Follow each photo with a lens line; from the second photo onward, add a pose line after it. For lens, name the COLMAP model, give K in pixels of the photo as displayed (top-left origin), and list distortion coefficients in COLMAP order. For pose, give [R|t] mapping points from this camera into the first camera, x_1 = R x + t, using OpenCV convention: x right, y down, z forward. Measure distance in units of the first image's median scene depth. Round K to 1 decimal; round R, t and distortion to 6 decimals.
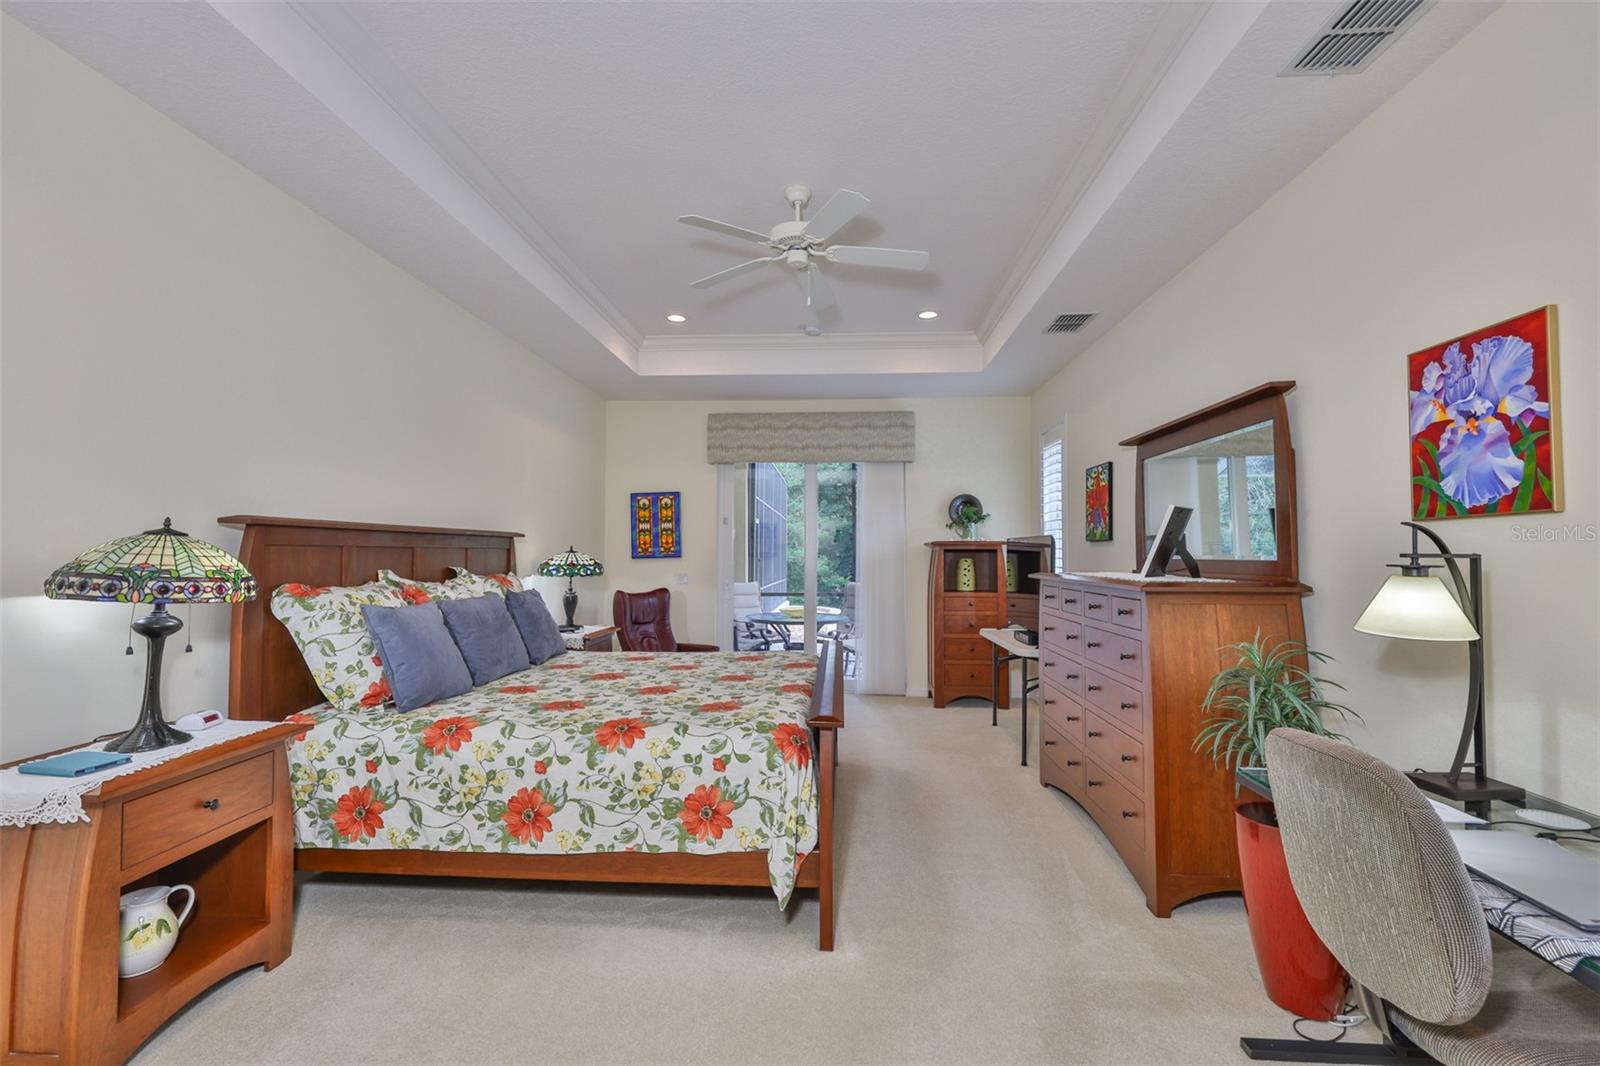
lens RADIAL K [[681.8, 0, 808.8], [0, 681.8, 542.2], [0, 0, 1]] dist [-0.000850, -0.000238]
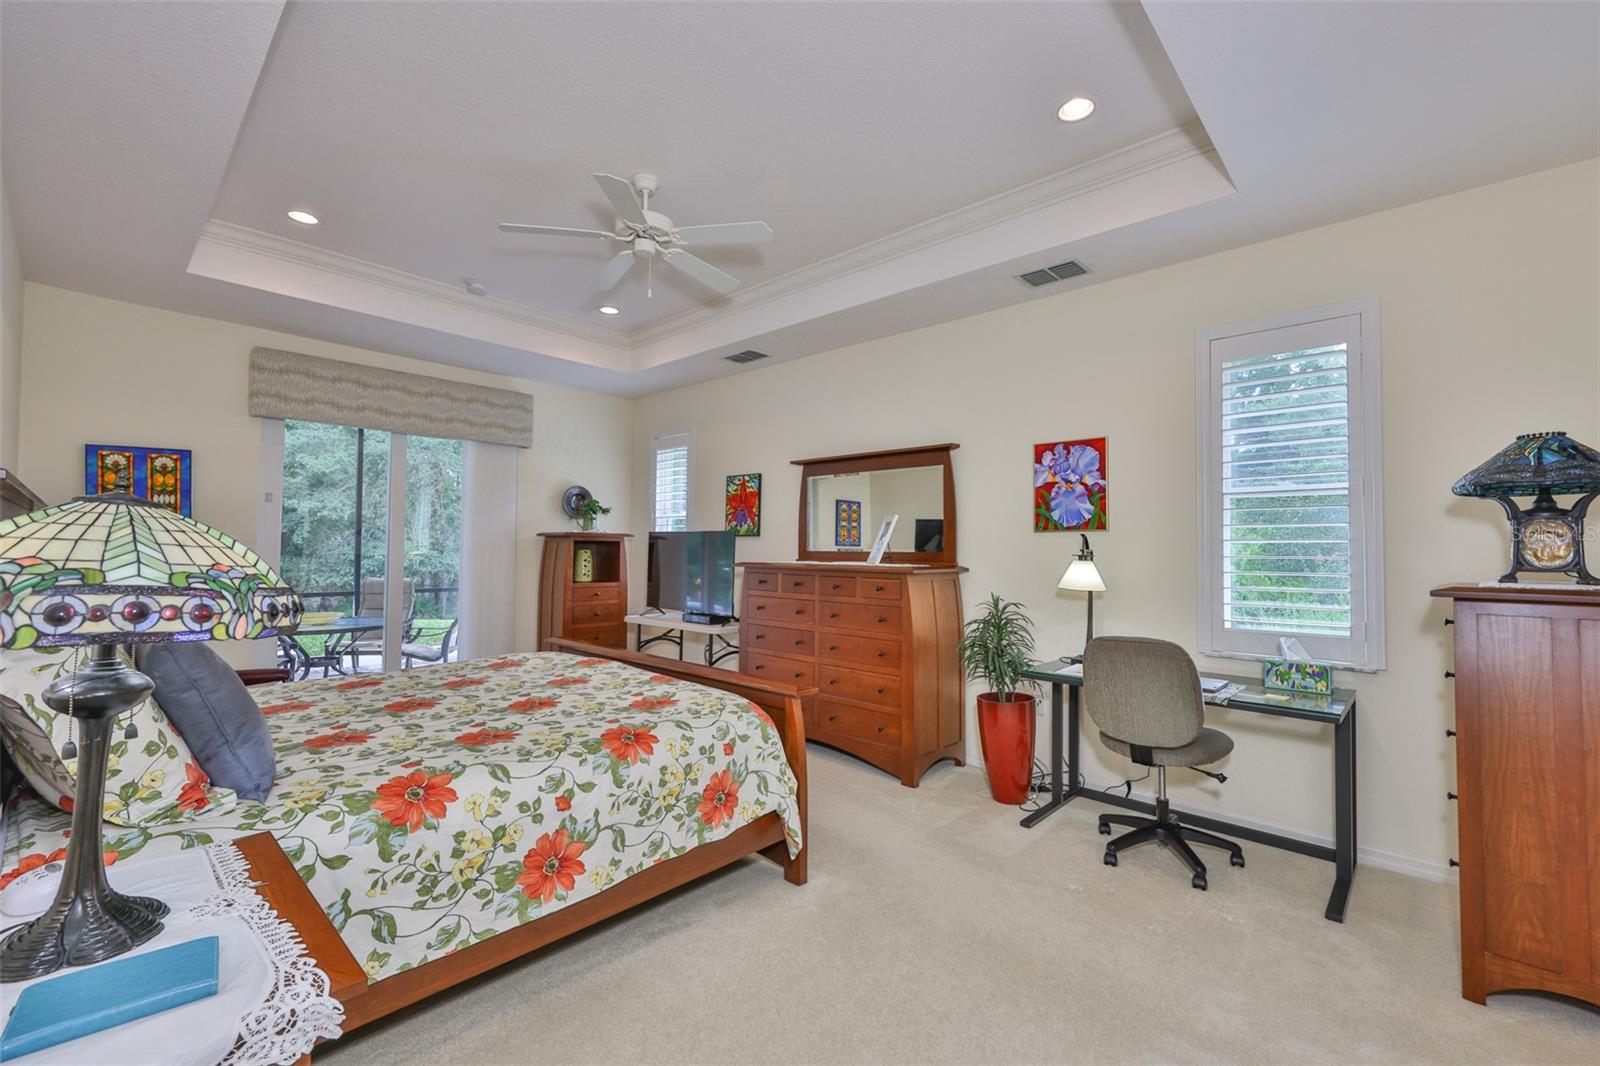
lens RADIAL K [[663.3, 0, 830.8], [0, 663.3, 541.6], [0, 0, 1]] dist [0.001790, 0.000038]
pose [[0.628928, 0.010930, 0.777387, -0.824528], [-0.021467, 0.999764, 0.003311, 0.002176], [-0.777167, -0.018771, 0.629014, 0.245707]]
